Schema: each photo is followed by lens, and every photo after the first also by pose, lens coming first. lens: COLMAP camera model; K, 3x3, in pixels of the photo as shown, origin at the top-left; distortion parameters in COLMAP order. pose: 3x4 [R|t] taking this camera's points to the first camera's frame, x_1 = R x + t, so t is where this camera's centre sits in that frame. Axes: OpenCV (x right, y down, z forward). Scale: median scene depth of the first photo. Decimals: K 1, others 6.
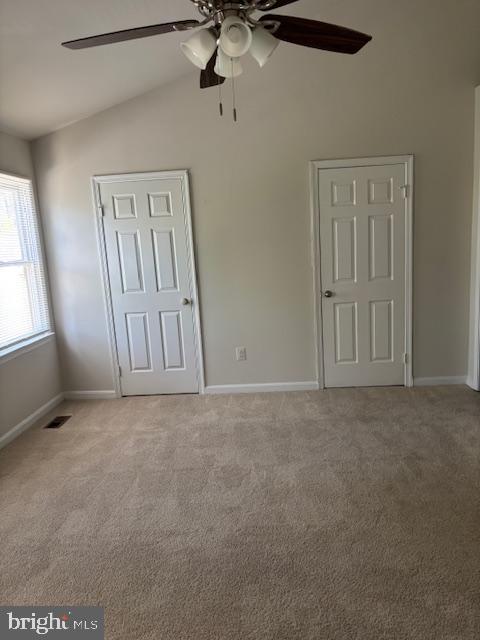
lens RADIAL K [[478.0, 0, 245.3], [0, 478.0, 324.9], [0, 0, 1]] dist [0.028709, -0.021434]
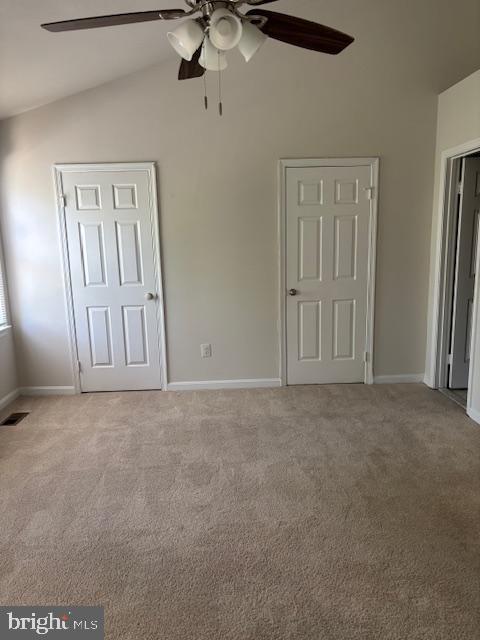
lens RADIAL K [[478.0, 0, 238.1], [0, 478.0, 324.0], [0, 0, 1]] dist [0.028709, -0.021434]
pose [[0.996572, 0.016495, 0.081069, -0.027218], [-0.016993, 0.999841, 0.005464, -0.000960], [-0.080966, -0.006823, 0.996693, 0.005209]]
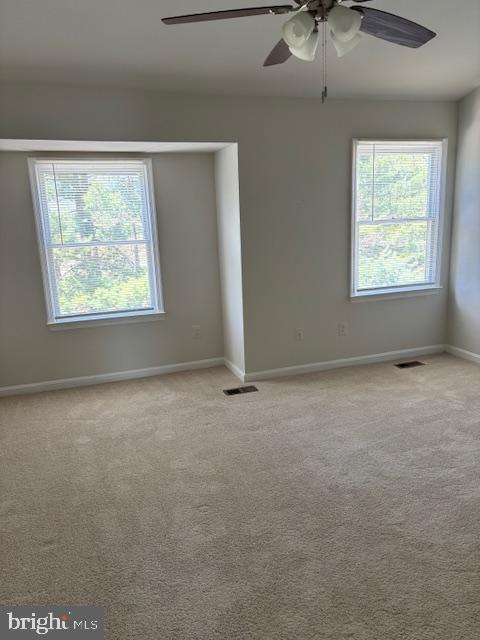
lens RADIAL K [[478.0, 0, 237.1], [0, 478.0, 316.4], [0, 0, 1]] dist [0.028709, -0.021434]
pose [[0.380789, 0.227032, -0.896357, 0.467353], [-0.144582, 0.972085, 0.184791, -0.059788], [0.913289, 0.059231, 0.402983, 0.195379]]
